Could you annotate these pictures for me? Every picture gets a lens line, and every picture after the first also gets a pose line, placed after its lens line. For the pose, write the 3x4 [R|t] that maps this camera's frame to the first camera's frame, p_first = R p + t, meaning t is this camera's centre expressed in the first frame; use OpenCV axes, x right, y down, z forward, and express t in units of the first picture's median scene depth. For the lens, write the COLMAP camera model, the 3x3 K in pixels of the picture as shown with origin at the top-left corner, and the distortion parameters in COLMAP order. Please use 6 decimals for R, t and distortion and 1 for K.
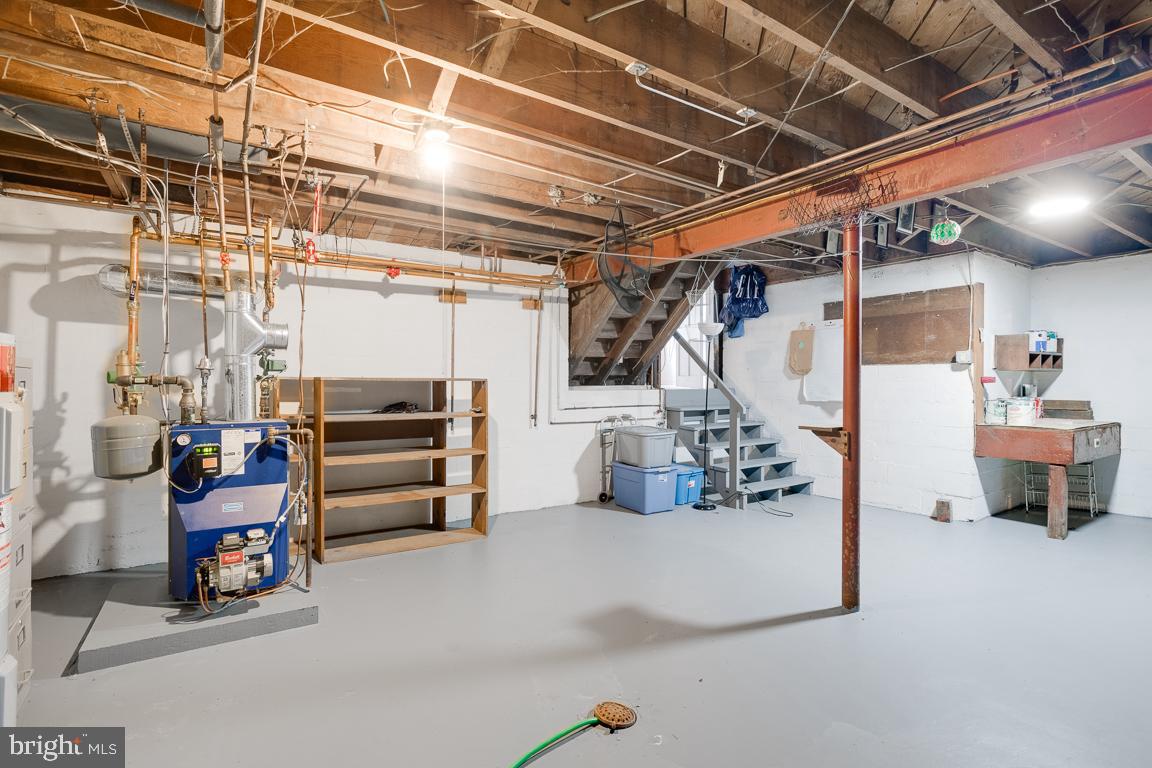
lens RADIAL K [[552.7, 0, 575.5], [0, 552.7, 383.1], [0, 0, 1]] dist [0.001042, -0.000081]
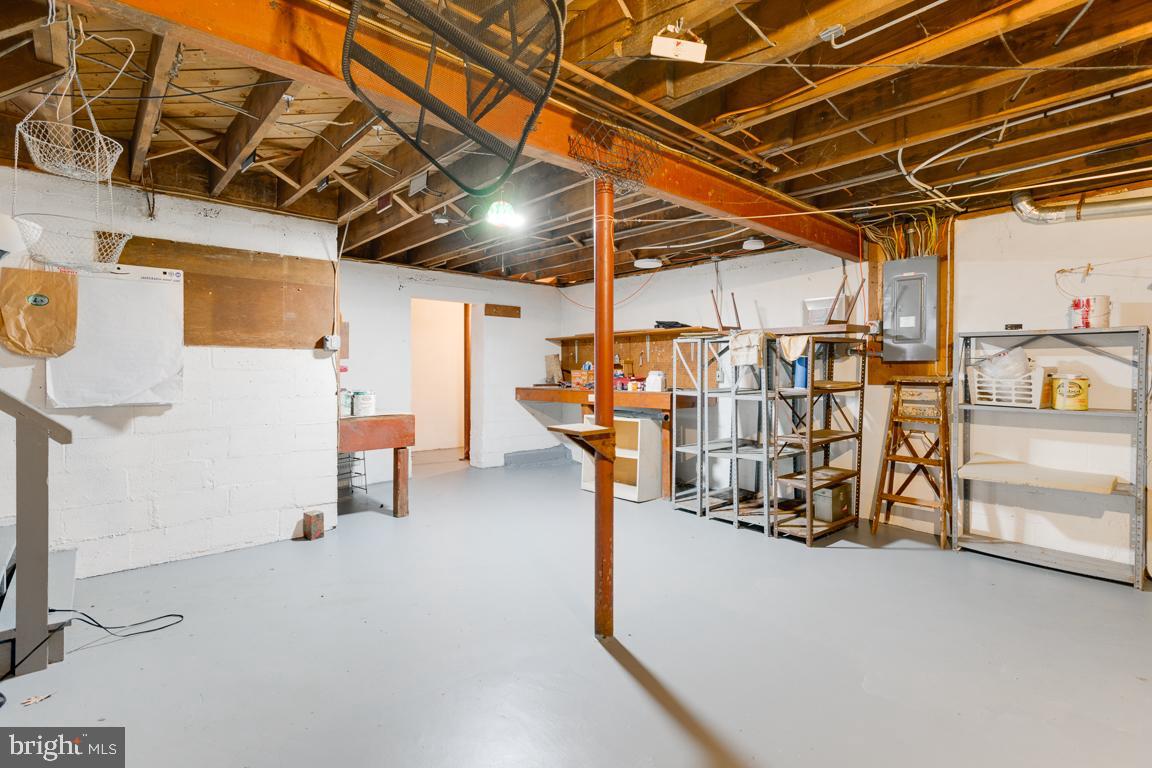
lens RADIAL K [[552.7, 0, 574.8], [0, 552.7, 375.7], [0, 0, 1]] dist [0.001042, -0.000081]
pose [[-0.135682, -0.010862, 0.990693, -0.205066], [0.003612, 0.999928, 0.011458, -0.003370], [-0.990746, 0.005133, -0.135633, 0.704045]]
